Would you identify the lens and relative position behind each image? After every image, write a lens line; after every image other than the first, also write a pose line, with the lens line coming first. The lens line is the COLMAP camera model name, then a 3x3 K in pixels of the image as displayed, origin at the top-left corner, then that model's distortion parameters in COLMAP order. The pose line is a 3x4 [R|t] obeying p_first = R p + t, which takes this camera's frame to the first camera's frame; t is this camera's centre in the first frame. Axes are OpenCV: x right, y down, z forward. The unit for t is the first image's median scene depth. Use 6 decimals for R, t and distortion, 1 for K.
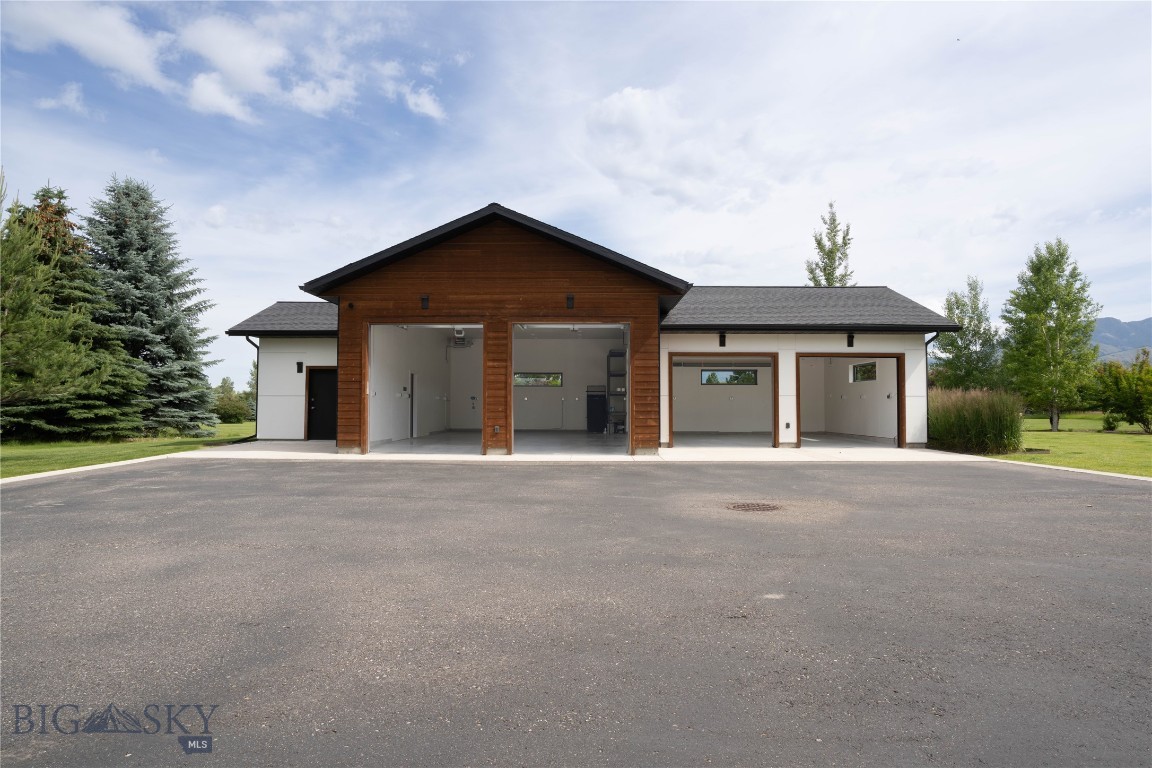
lens RADIAL K [[639.1, 0, 576.0], [0, 639.1, 384.0], [0, 0, 1]] dist [0.000462, -0.000059]
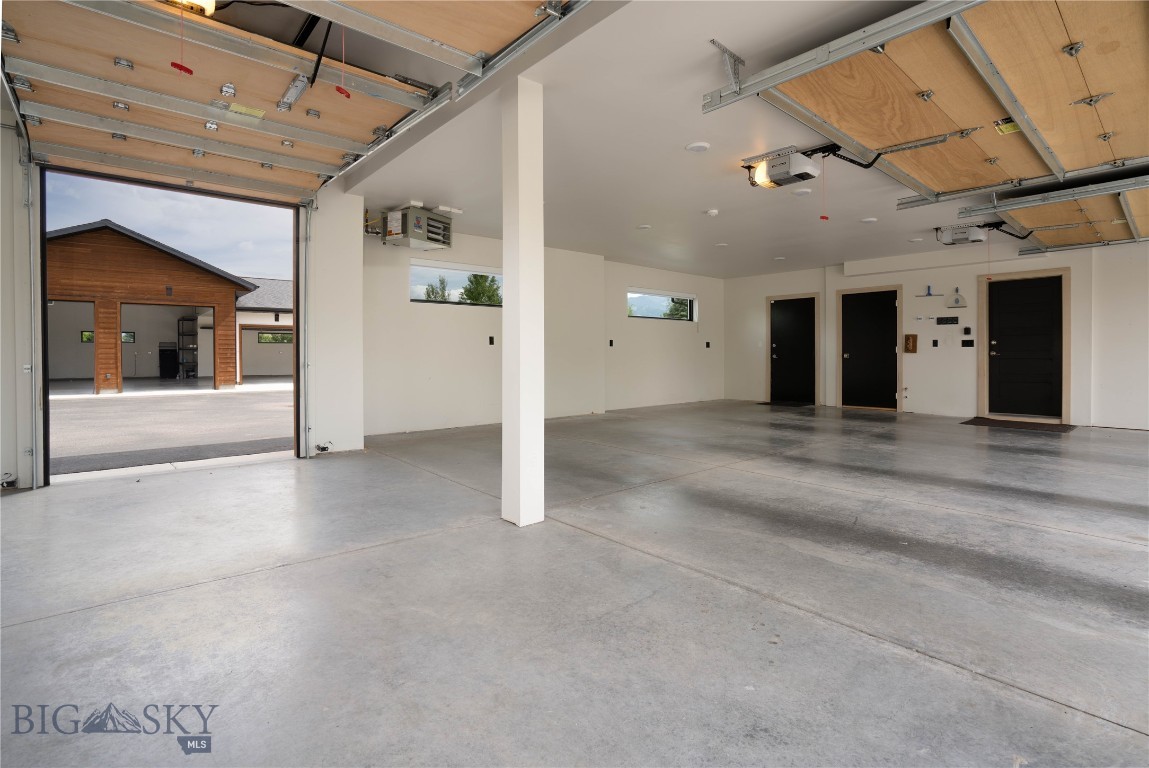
lens RADIAL K [[533.9, 0, 552.6], [0, 533.9, 357.1], [0, 0, 1]] dist [0.000028, 0.000026]
pose [[0.752238, -0.005901, 0.658865, -0.156772], [-0.019997, 0.999295, 0.031782, -0.029449], [-0.658588, -0.037083, 0.751590, -0.546298]]
